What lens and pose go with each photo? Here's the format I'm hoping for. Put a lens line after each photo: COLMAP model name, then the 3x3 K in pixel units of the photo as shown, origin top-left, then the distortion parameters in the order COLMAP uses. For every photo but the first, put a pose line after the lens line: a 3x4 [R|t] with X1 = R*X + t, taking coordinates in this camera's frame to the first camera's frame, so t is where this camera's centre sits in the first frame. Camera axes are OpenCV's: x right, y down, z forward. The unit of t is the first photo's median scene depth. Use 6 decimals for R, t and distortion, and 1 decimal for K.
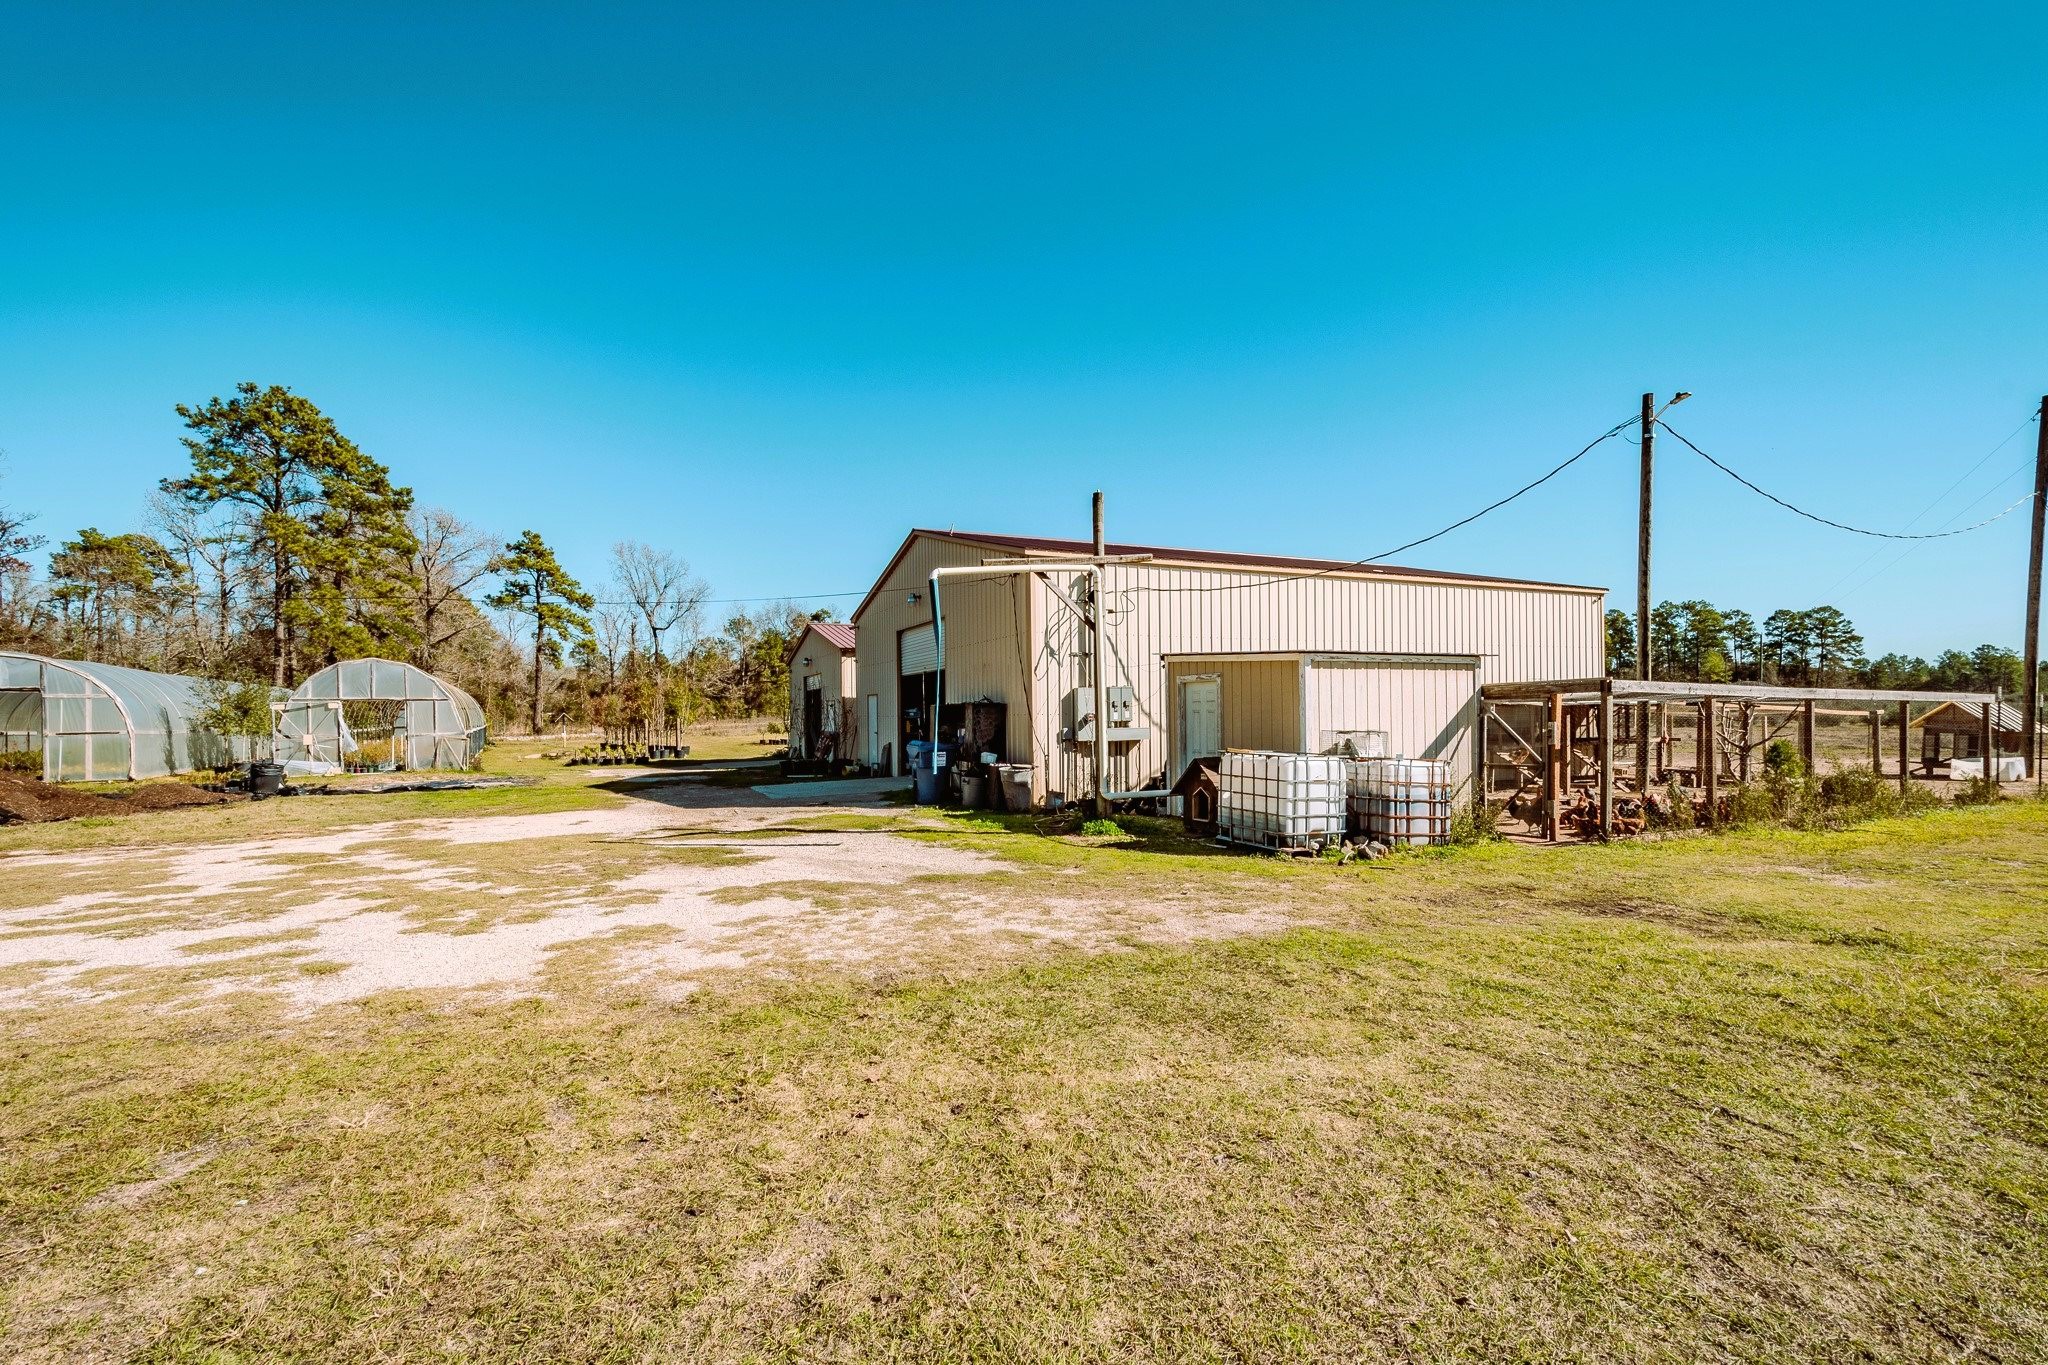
lens RADIAL K [[904.5, 0, 1023.8], [0, 904.5, 724.6], [0, 0, 1]] dist [-0.000315, -0.000028]
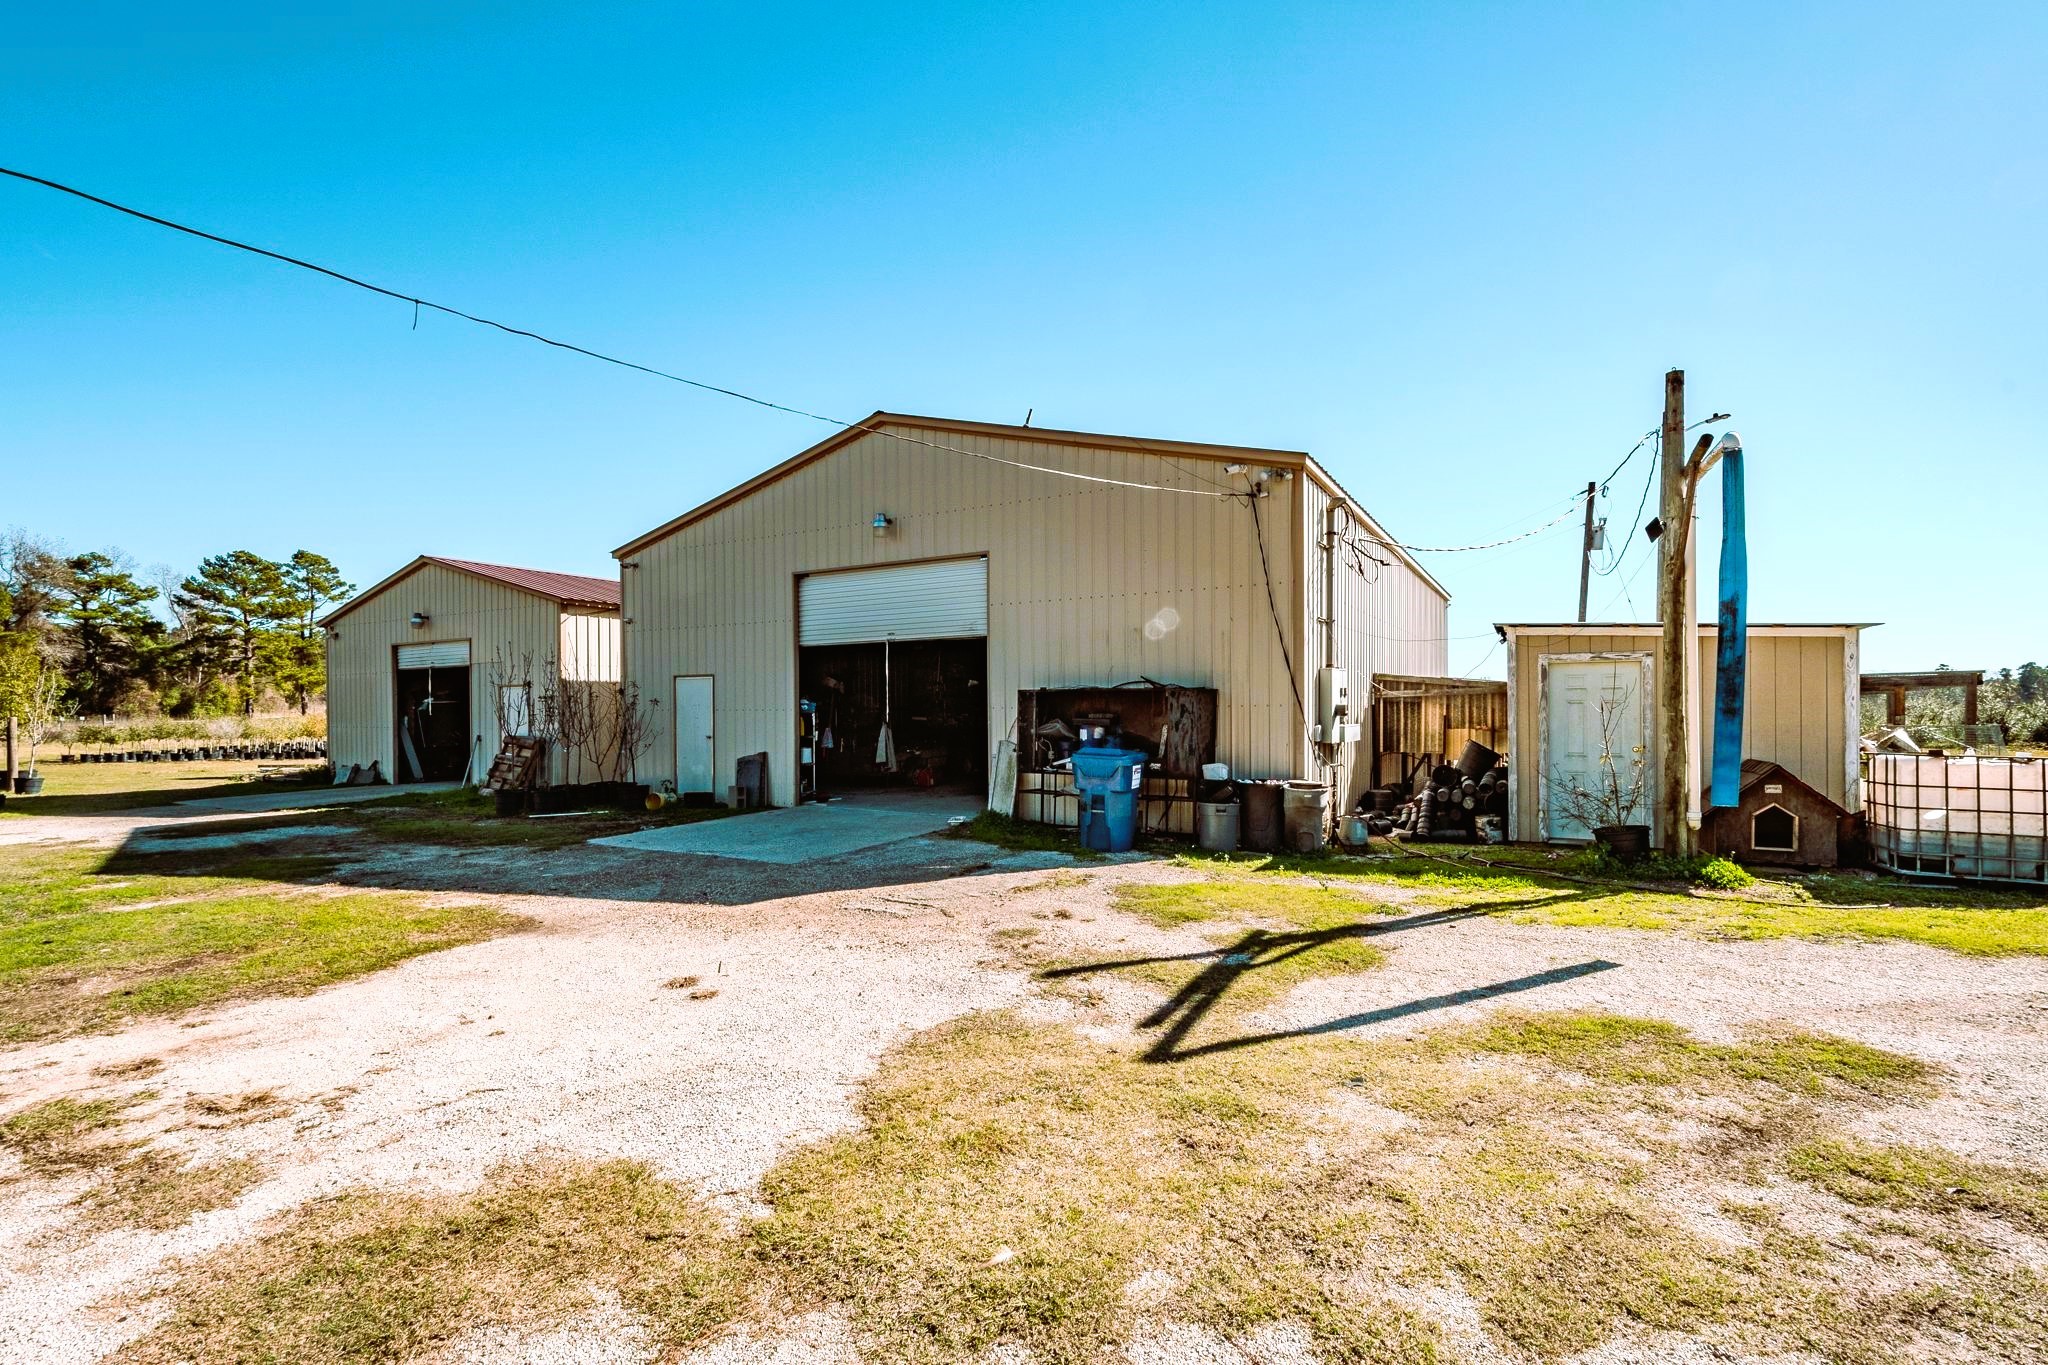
lens RADIAL K [[904.5, 0, 1023.8], [0, 904.5, 724.6], [0, 0, 1]] dist [-0.000315, -0.000028]
pose [[0.809824, -0.000074, 0.586673, -0.399703], [0.003247, 0.999985, -0.004355, 0.003601], [-0.586664, 0.005431, 0.809812, 0.428062]]
